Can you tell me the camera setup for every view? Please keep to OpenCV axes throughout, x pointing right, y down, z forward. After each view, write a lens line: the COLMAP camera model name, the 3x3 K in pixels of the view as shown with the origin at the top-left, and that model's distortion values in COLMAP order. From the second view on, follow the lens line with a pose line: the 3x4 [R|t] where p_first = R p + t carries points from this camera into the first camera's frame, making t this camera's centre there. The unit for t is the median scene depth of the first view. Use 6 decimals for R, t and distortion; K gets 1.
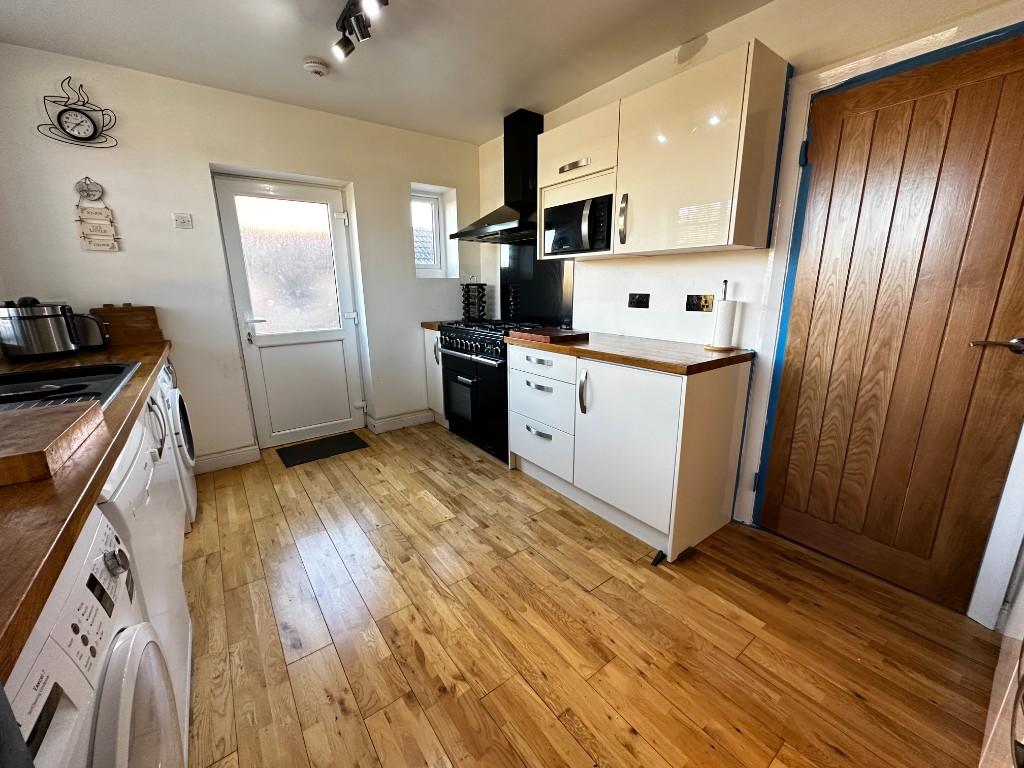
lens RADIAL K [[407.8, 0, 513.1], [0, 407.8, 383.6], [0, 0, 1]] dist [-0.003159, 0.000158]
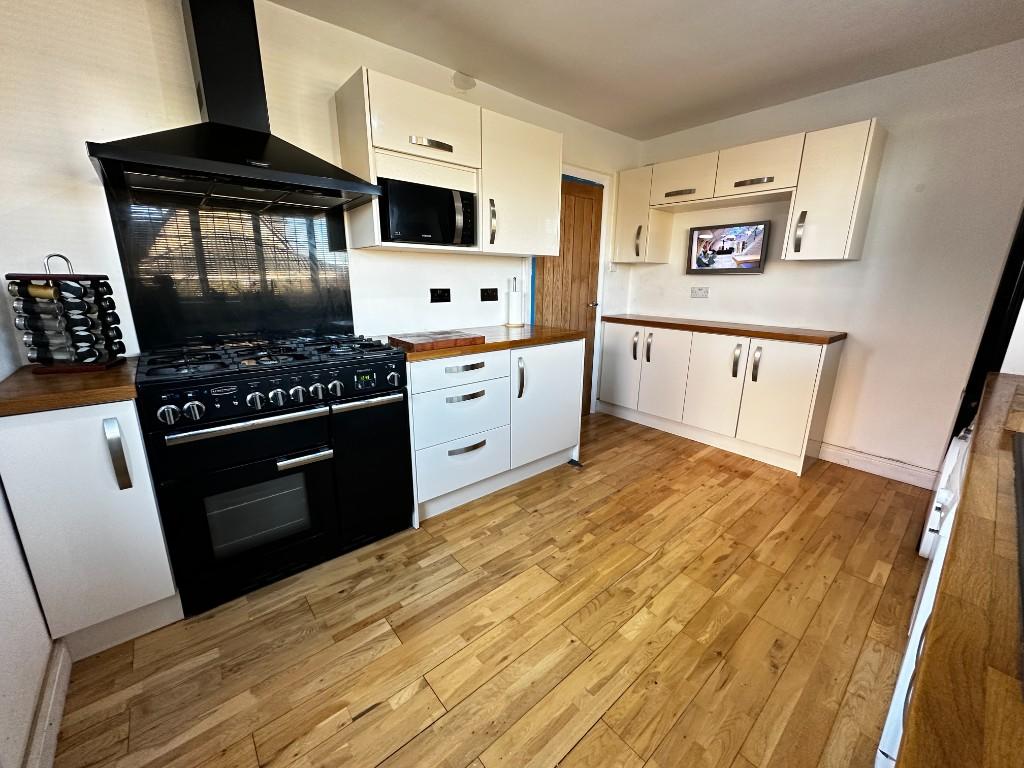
lens RADIAL K [[407.8, 0, 513.1], [0, 407.8, 383.6], [0, 0, 1]] dist [-0.003159, 0.000158]
pose [[-0.062904, -0.246059, 0.967211, -0.874715], [0.227417, 0.940101, 0.253953, -0.244669], [-0.971764, 0.235935, -0.003178, 1.001290]]
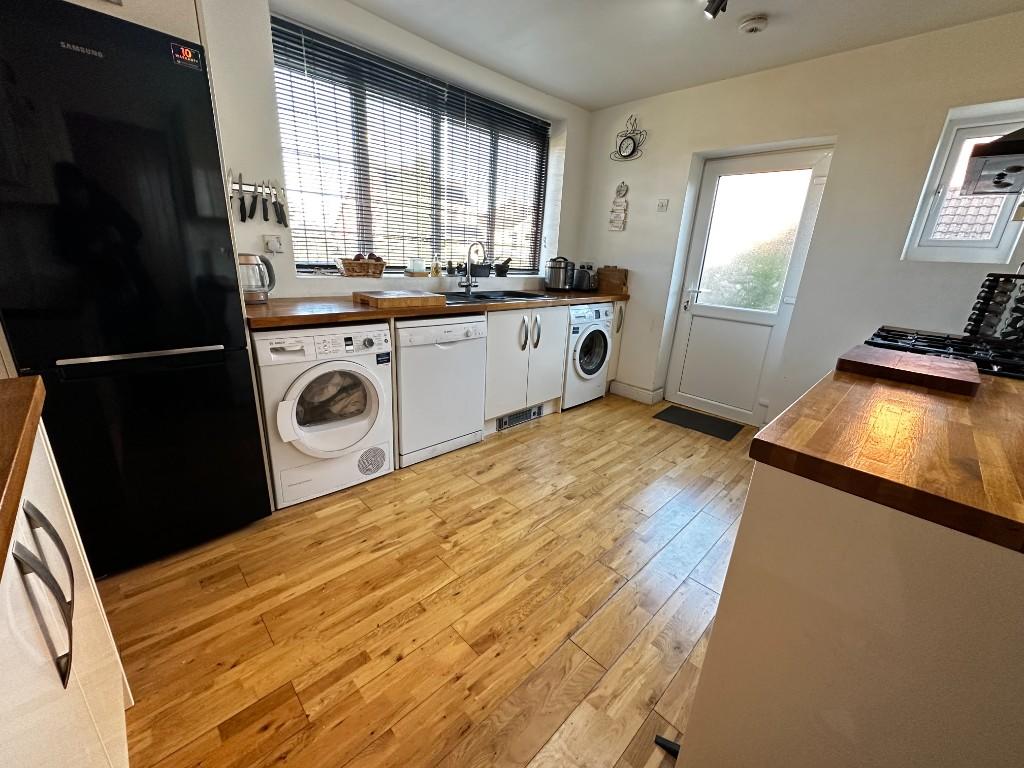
lens RADIAL K [[407.8, 0, 513.1], [0, 407.8, 383.6], [0, 0, 1]] dist [-0.003159, 0.000158]
pose [[0.131174, 0.318443, -0.938823, 0.599101], [-0.288638, 0.918245, 0.271134, -0.108227], [0.948410, 0.235414, 0.212364, 0.470928]]
